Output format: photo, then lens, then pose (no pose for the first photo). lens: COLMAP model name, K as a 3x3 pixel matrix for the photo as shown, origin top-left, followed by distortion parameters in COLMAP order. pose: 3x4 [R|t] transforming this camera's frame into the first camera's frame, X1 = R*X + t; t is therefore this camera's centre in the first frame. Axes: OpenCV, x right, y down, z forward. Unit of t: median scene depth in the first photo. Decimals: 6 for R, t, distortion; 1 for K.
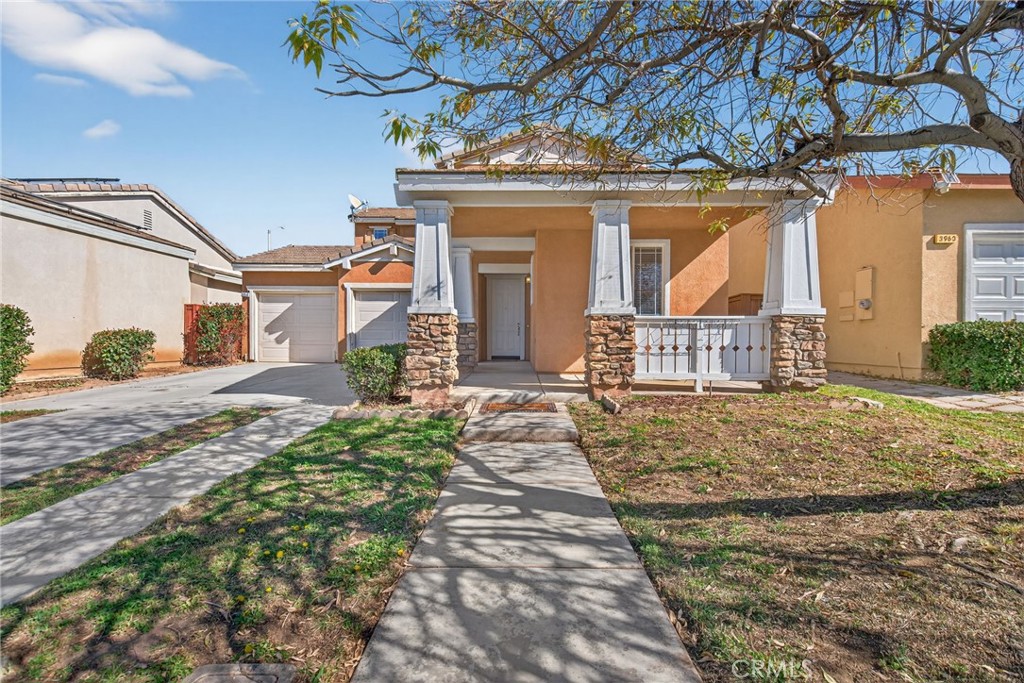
lens RADIAL K [[460.5, 0, 512.0], [0, 460.5, 341.5], [0, 0, 1]] dist [0.000188, -0.000271]
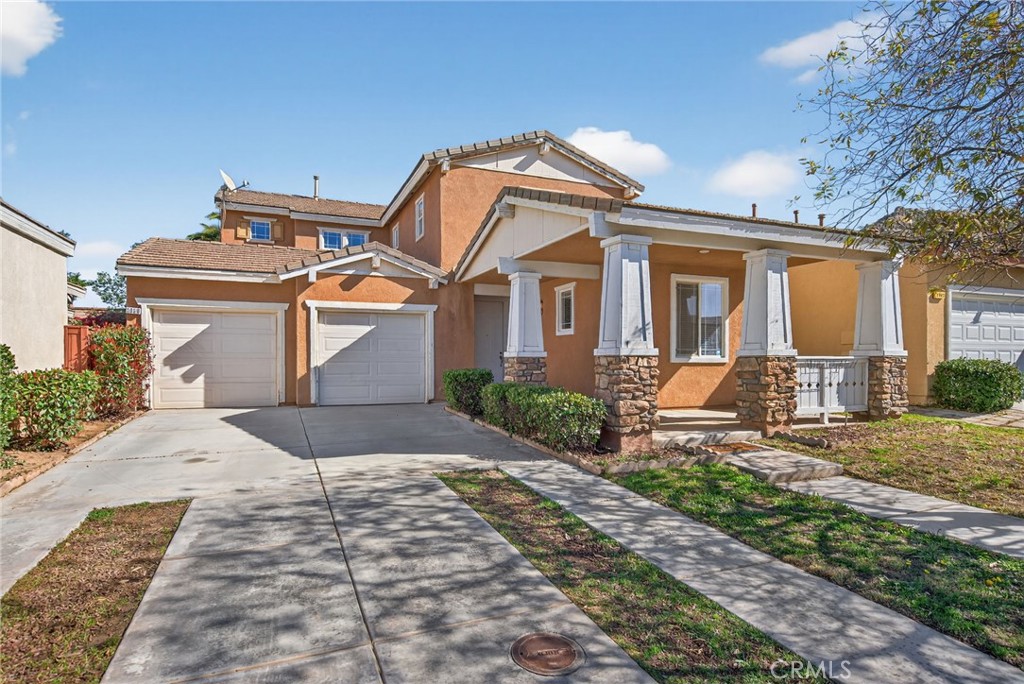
lens RADIAL K [[556.6, 0, 511.3], [0, 556.6, 359.8], [0, 0, 1]] dist [0.004057, -0.000498]
pose [[0.913221, -0.005577, 0.407427, -0.882152], [0.007428, 0.999968, -0.002960, -0.050142], [-0.407397, 0.005729, 0.913233, 0.064066]]
